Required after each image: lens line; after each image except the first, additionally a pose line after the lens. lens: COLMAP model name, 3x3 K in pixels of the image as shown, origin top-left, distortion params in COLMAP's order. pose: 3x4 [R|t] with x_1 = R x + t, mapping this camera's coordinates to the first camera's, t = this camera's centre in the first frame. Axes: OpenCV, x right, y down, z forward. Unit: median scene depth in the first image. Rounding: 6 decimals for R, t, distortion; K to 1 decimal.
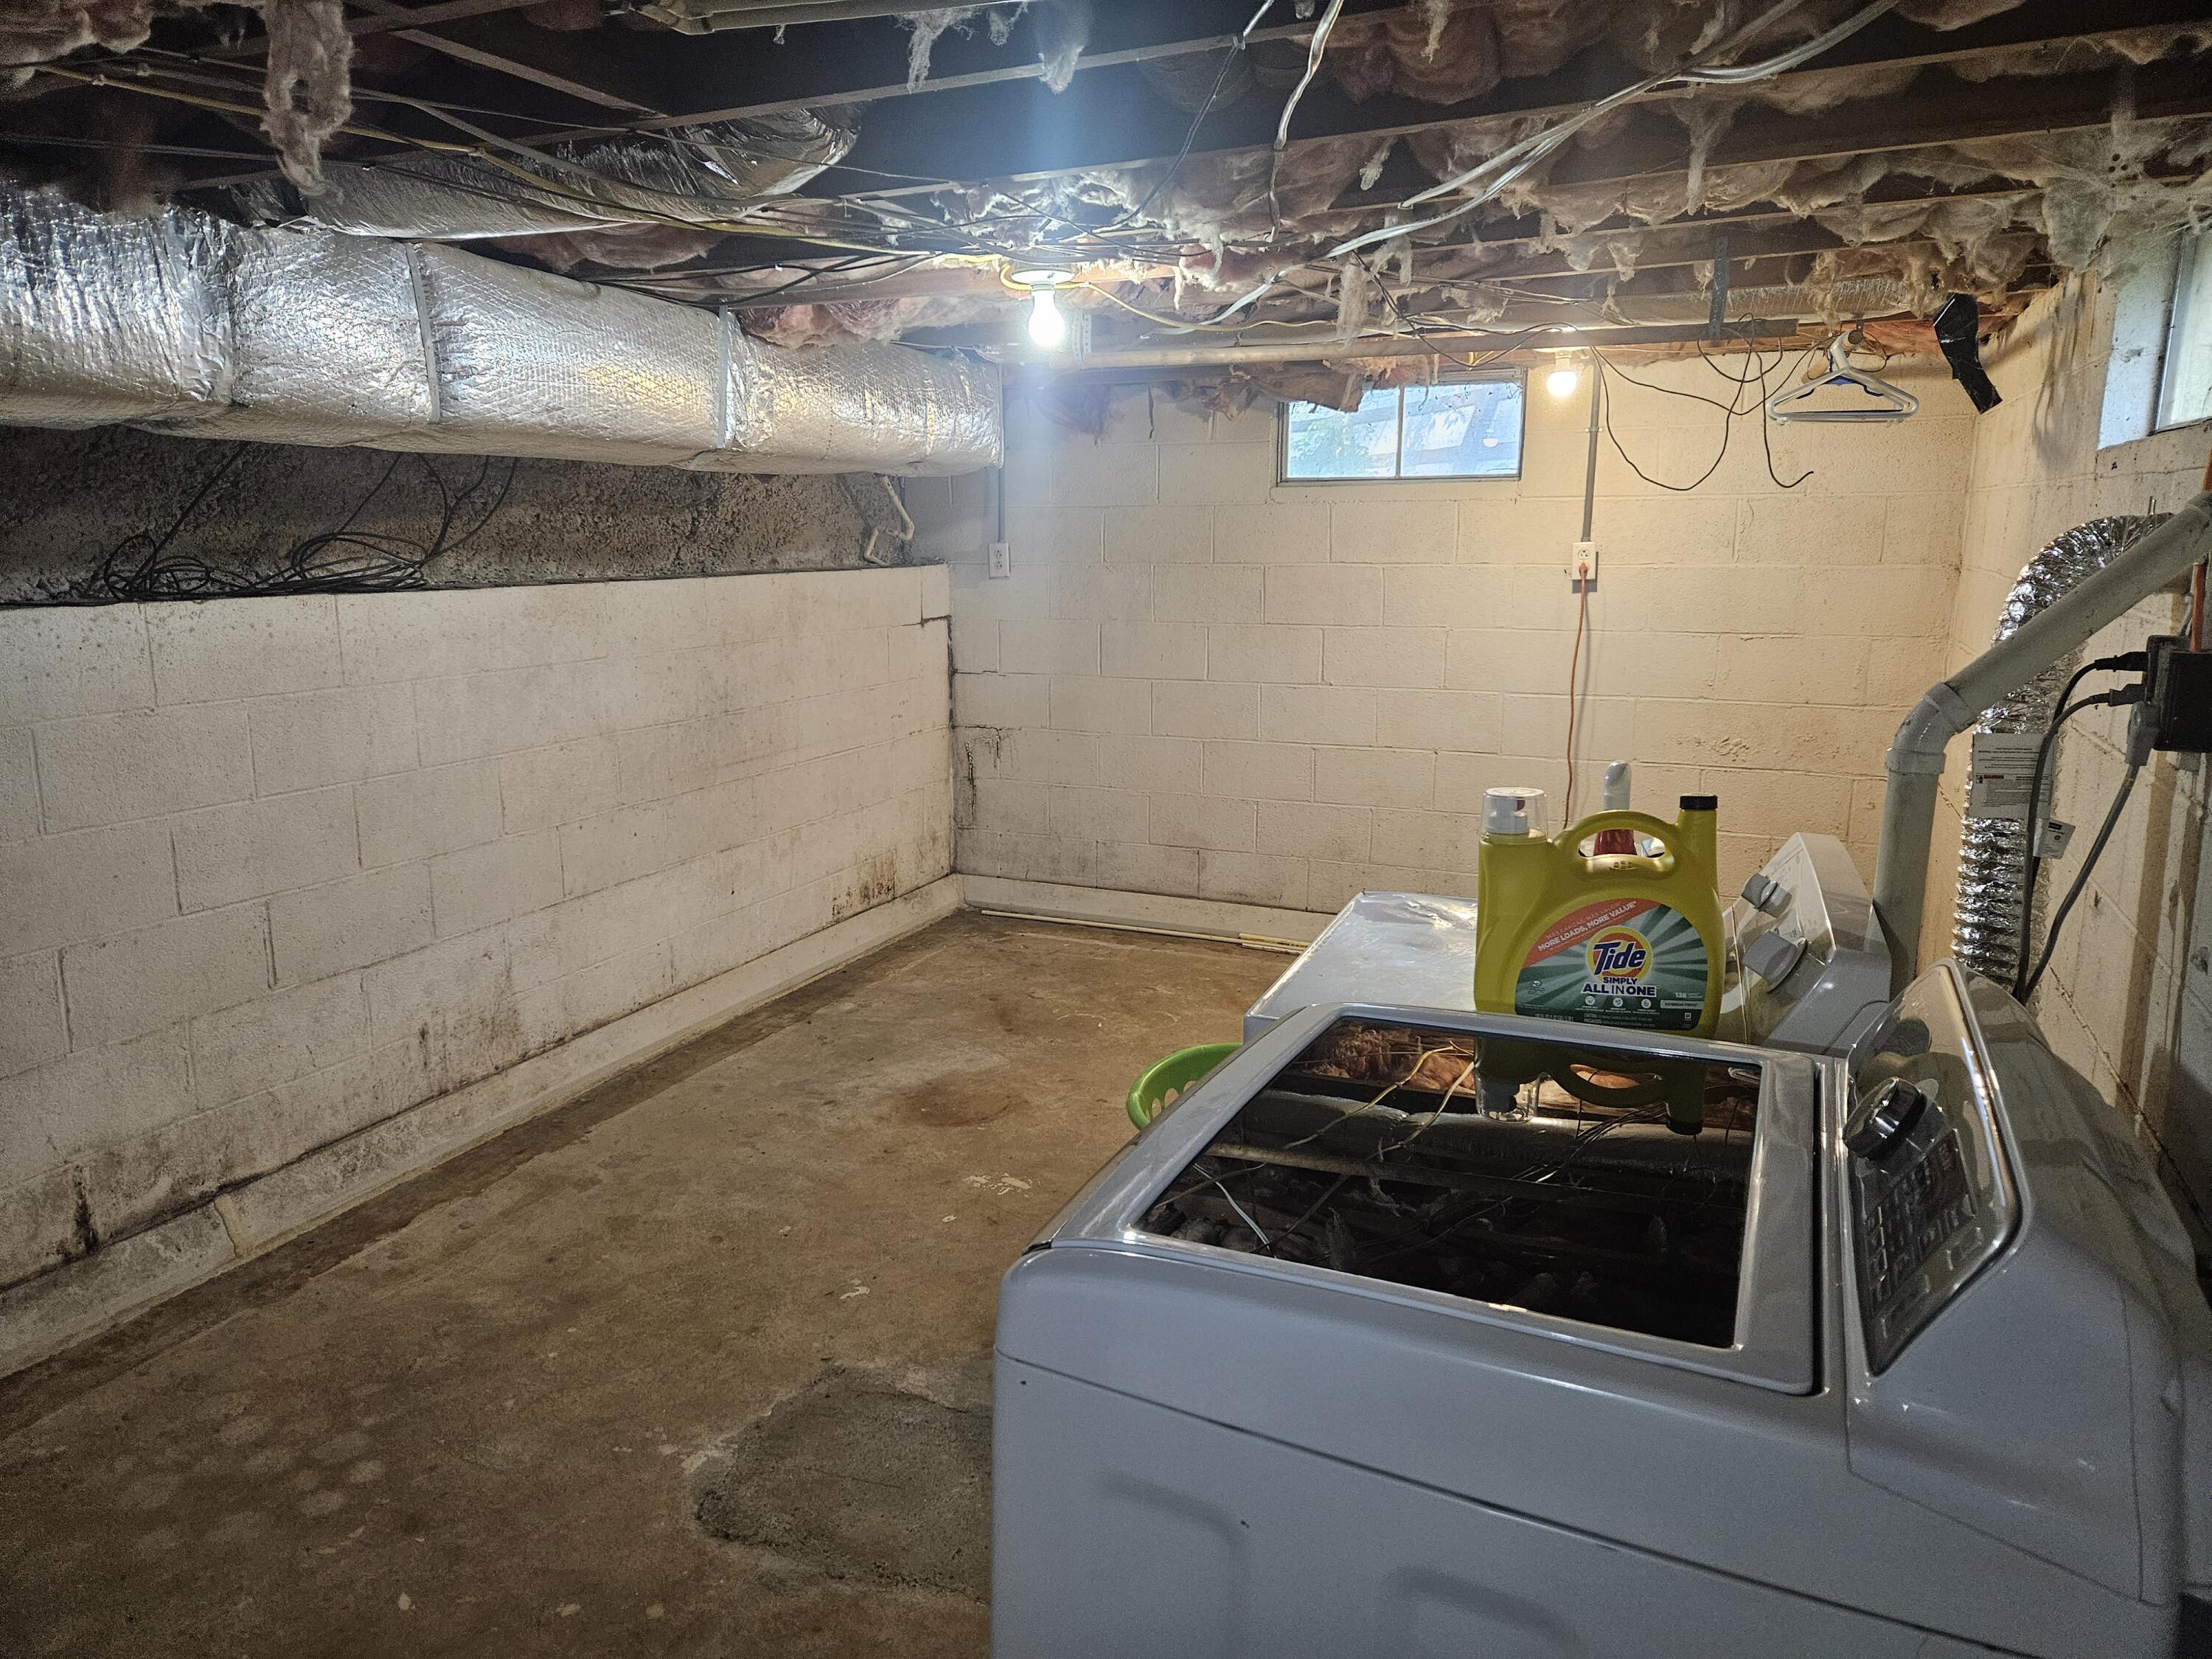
lens RADIAL K [[1479.6, 0, 1087.9], [0, 1479.6, 827.1], [0, 0, 1]] dist [0.077690, -0.065219]
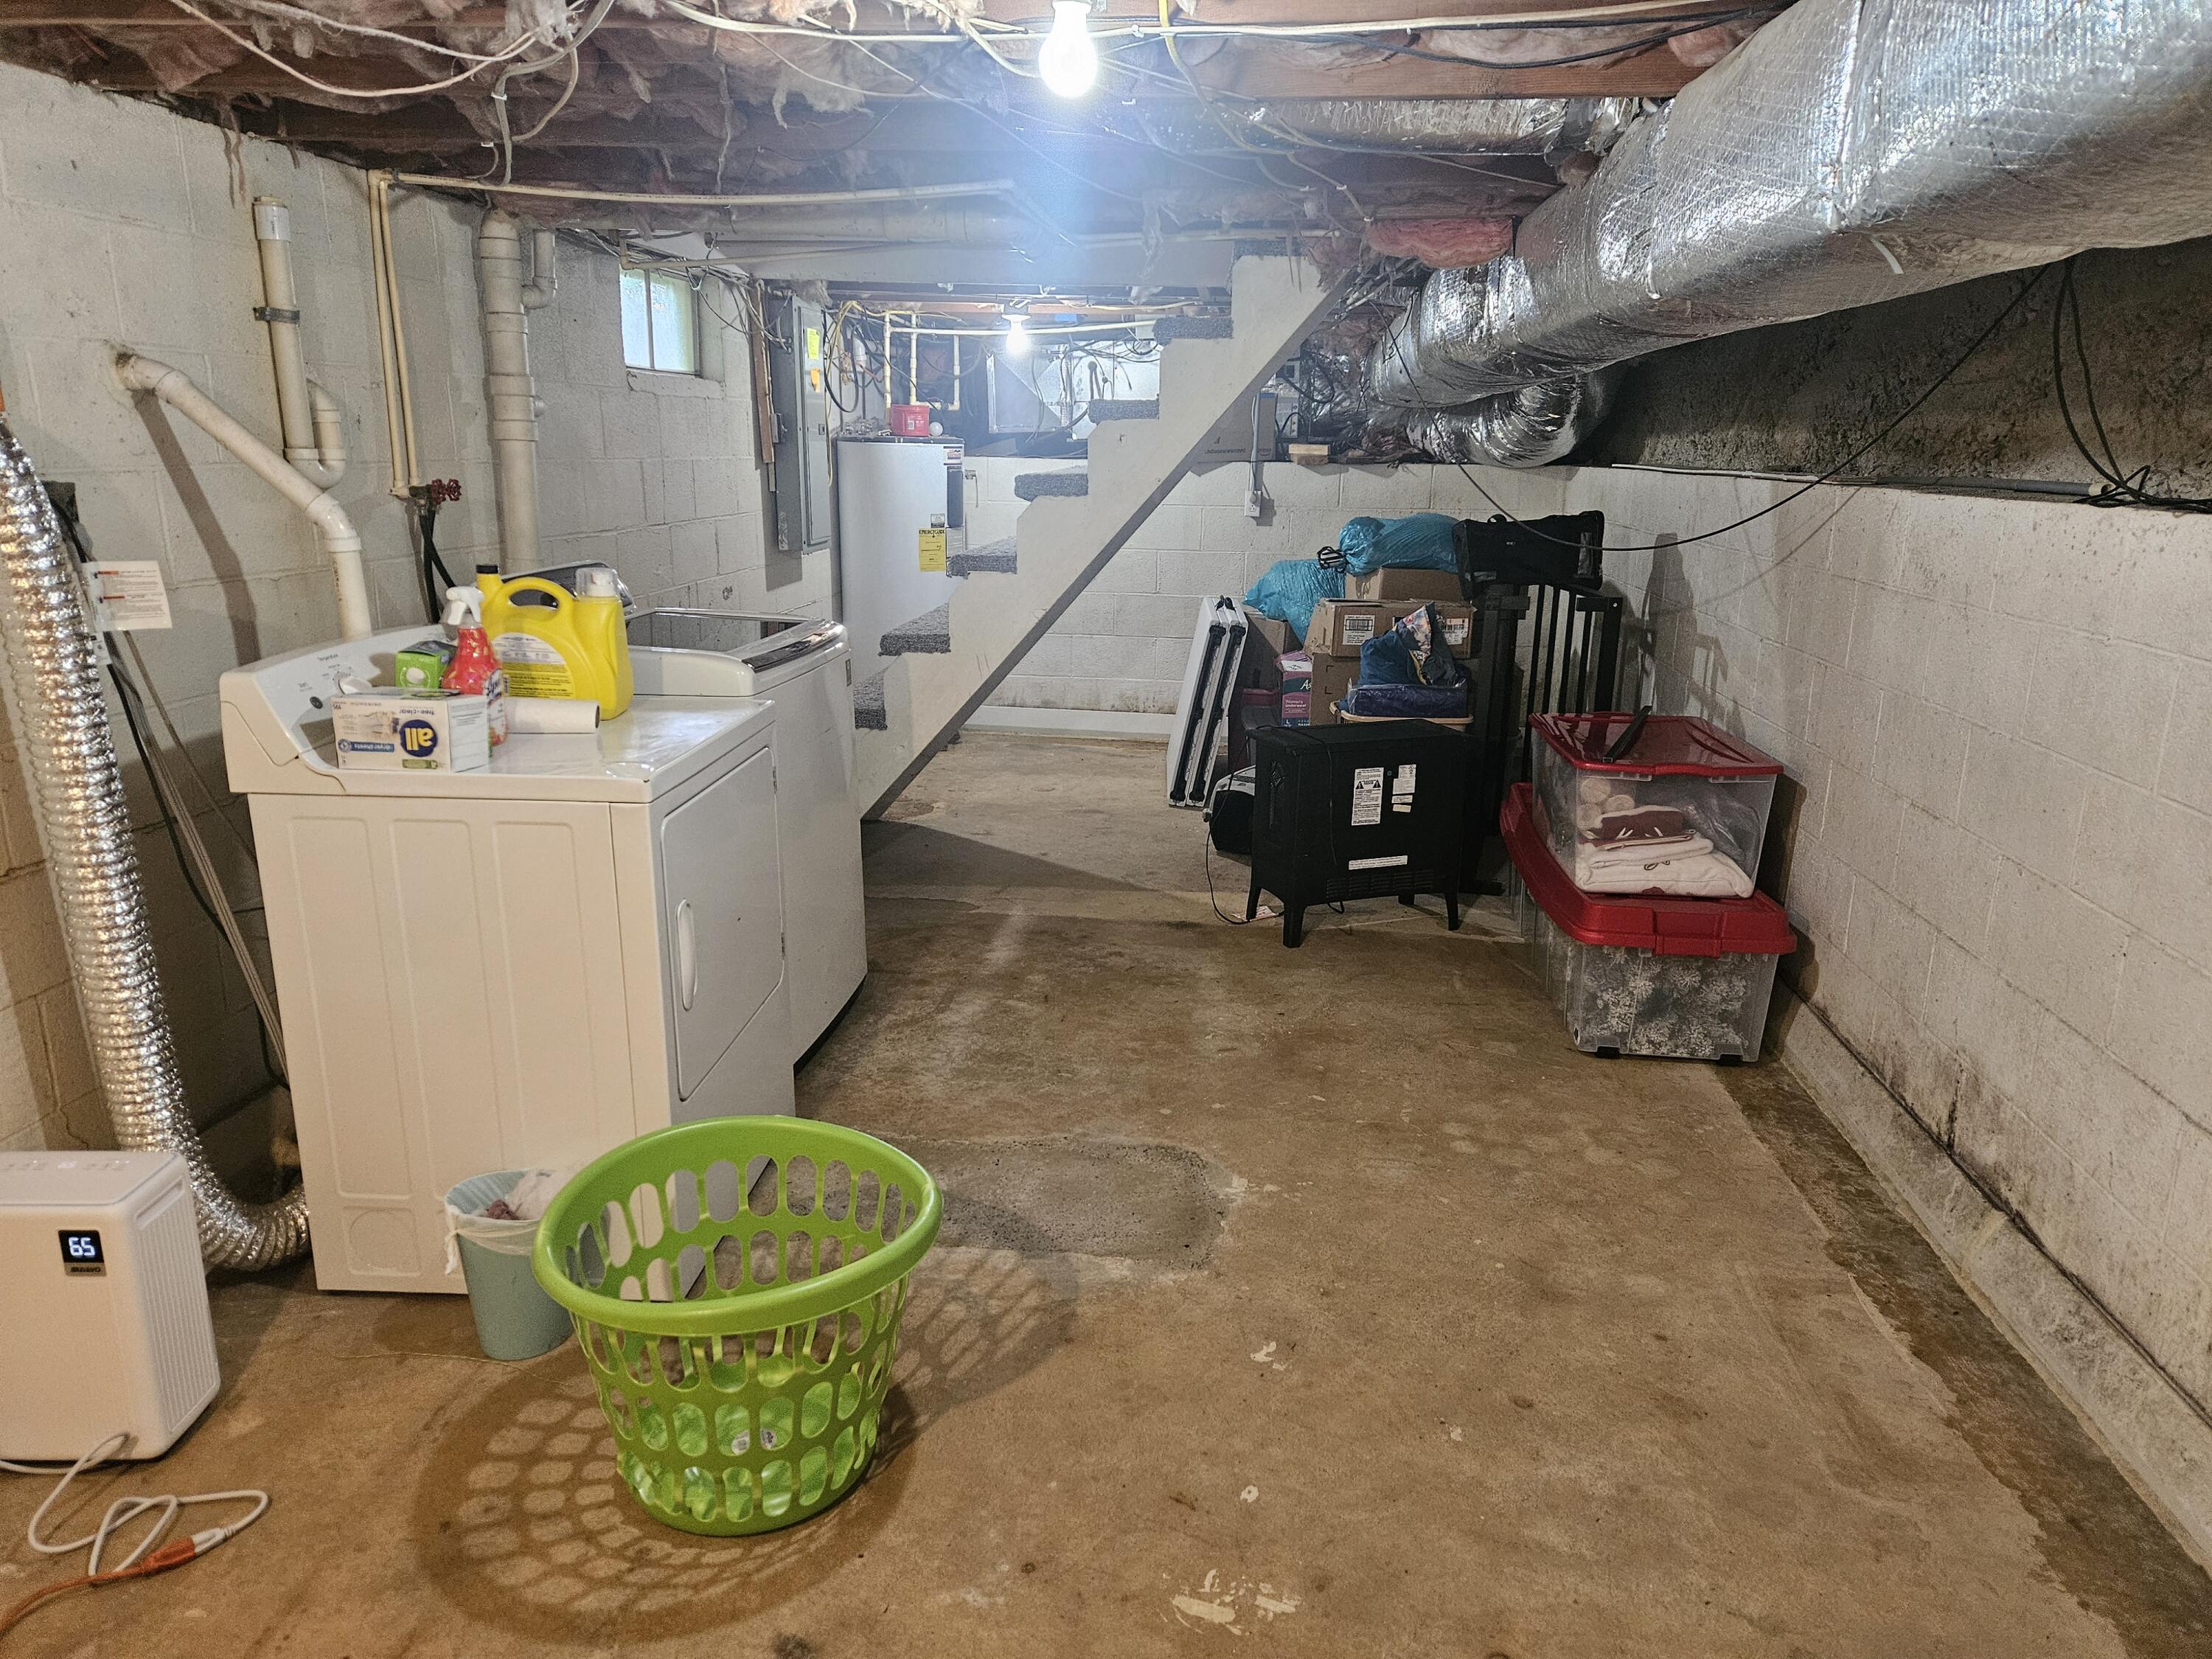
lens RADIAL K [[1479.6, 0, 1105.6], [0, 1479.6, 833.4], [0, 0, 1]] dist [0.077690, -0.065219]
pose [[-0.953489, 0.069049, -0.293412, 0.143848], [-0.068919, 0.897684, 0.435216, -0.285227], [0.293442, 0.435196, -0.851173, 1.488925]]
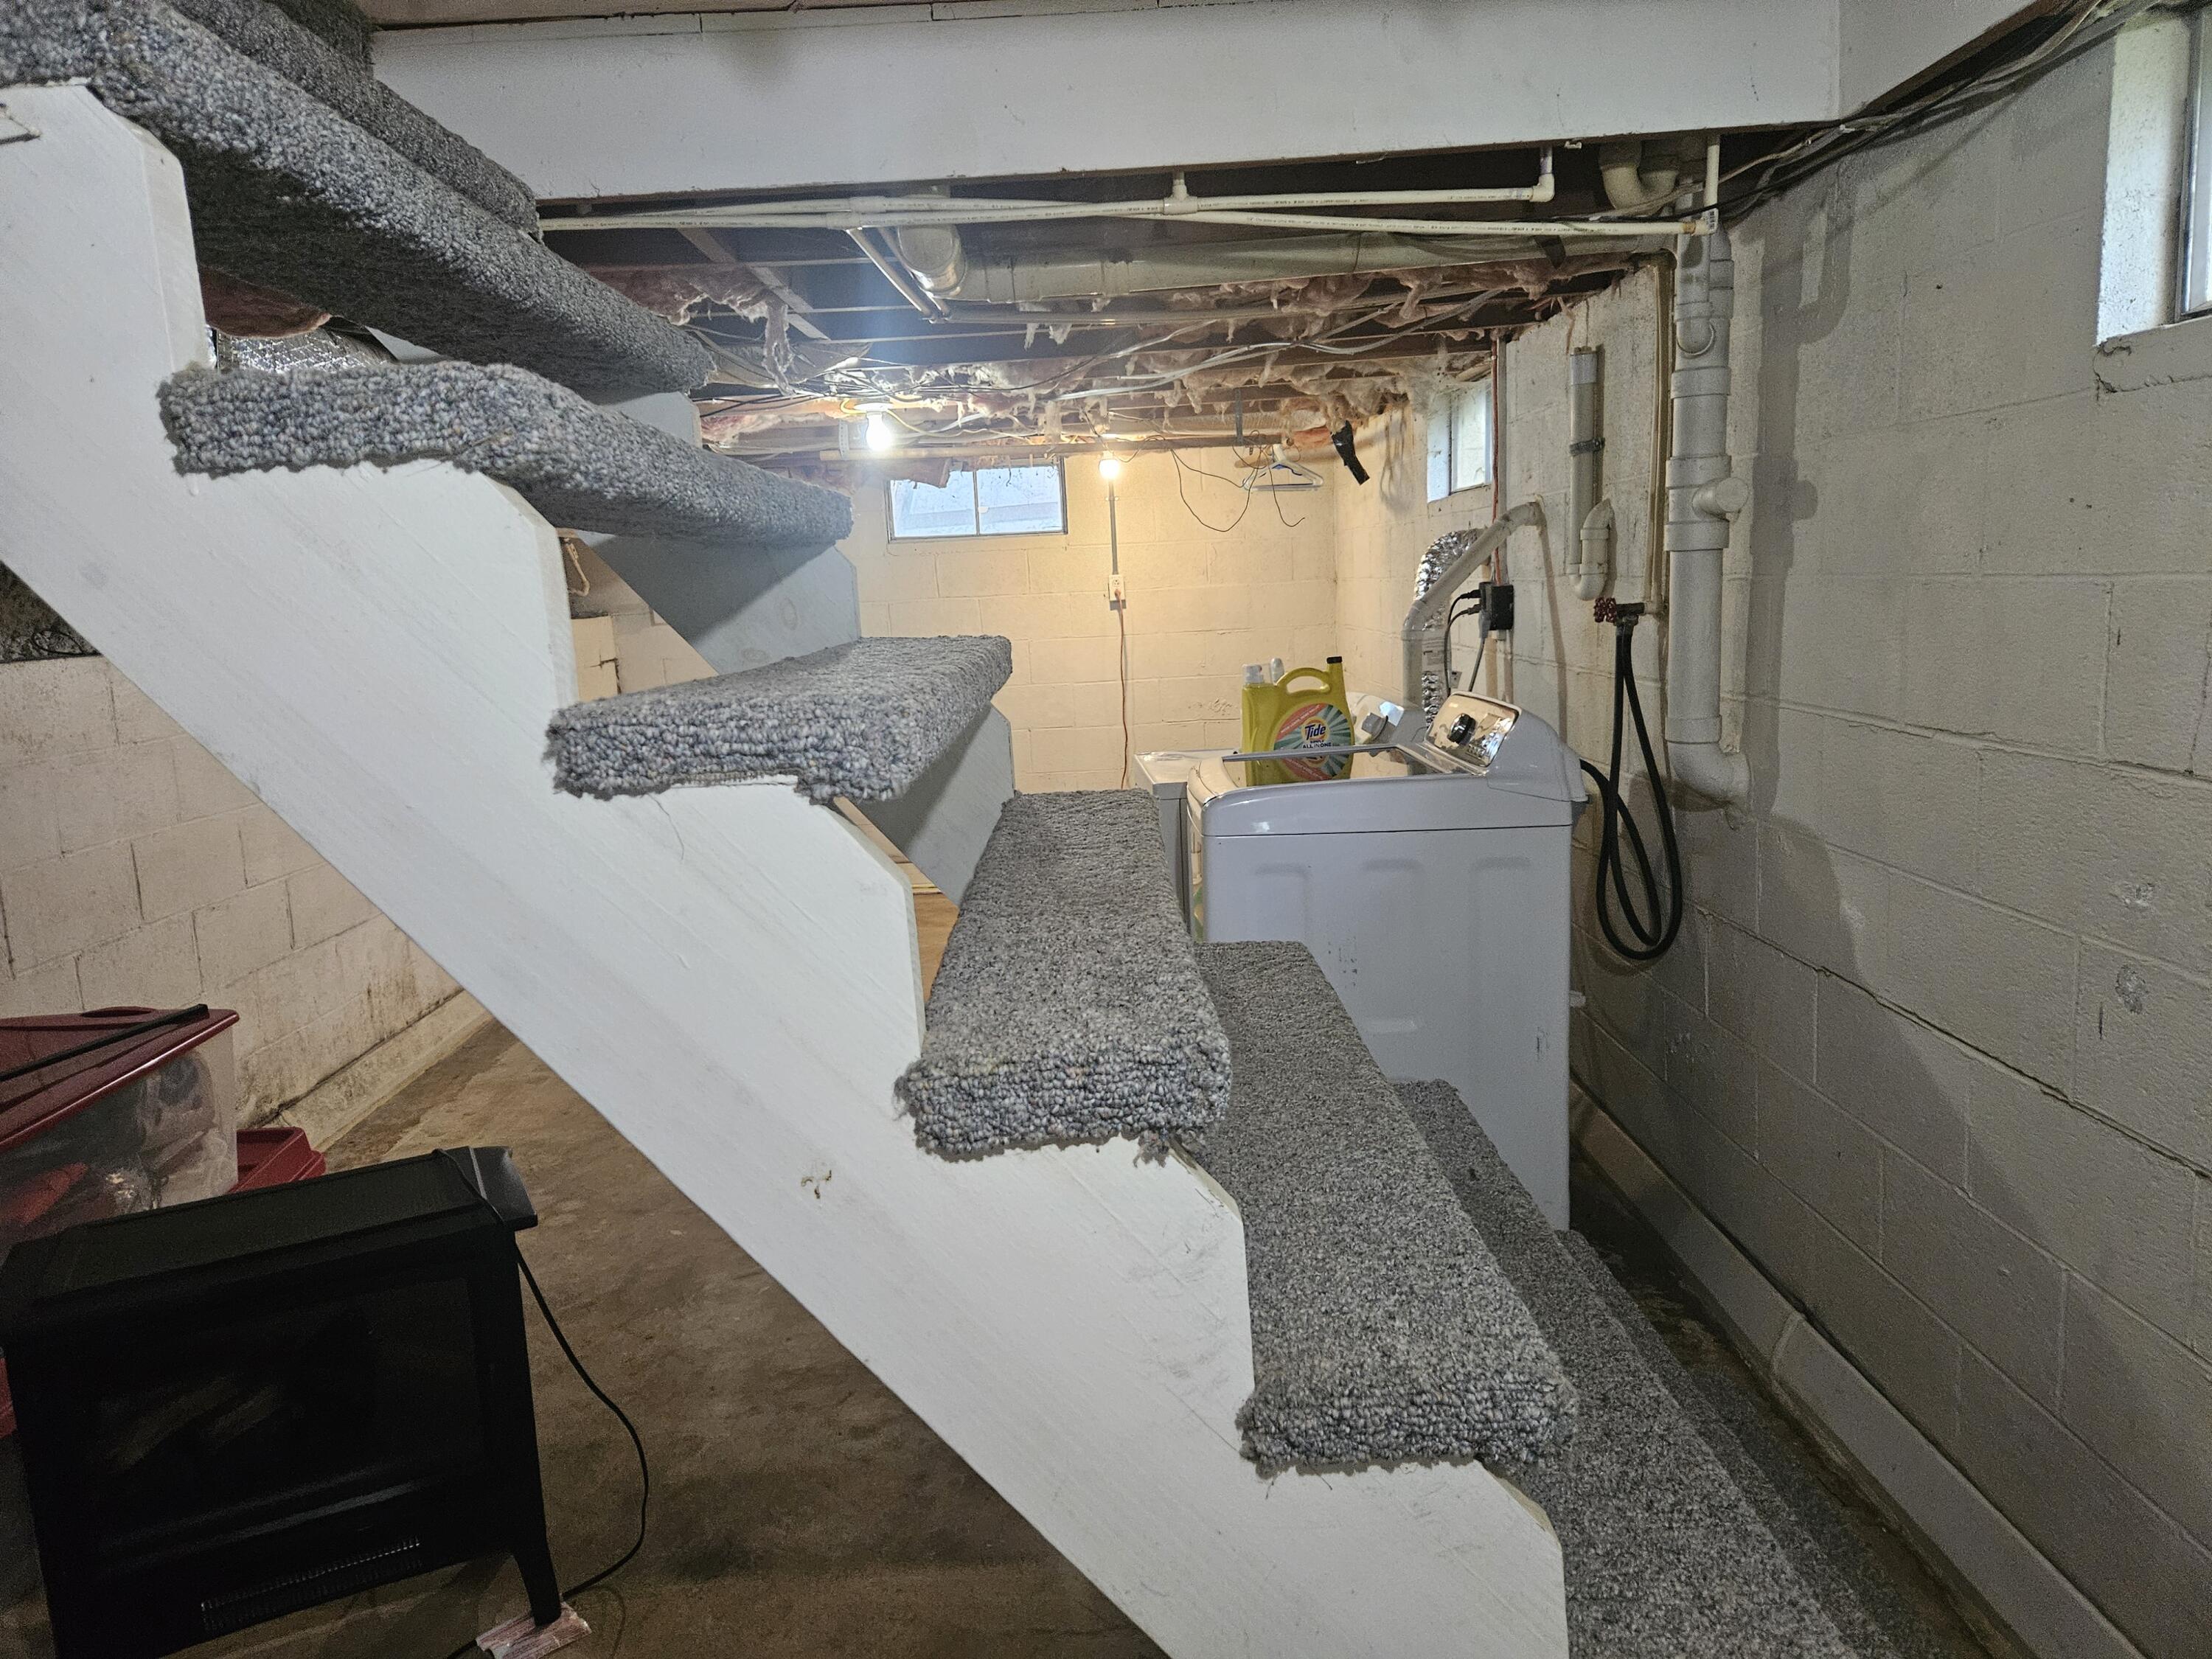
lens RADIAL K [[1479.6, 0, 1114.4], [0, 1479.6, 820.4], [0, 0, 1]] dist [0.077690, -0.065219]
pose [[0.904901, -0.108936, 0.411444, -0.439317], [0.130130, 0.991212, -0.023760, 0.123506], [-0.405240, 0.075042, 0.911125, -0.455408]]
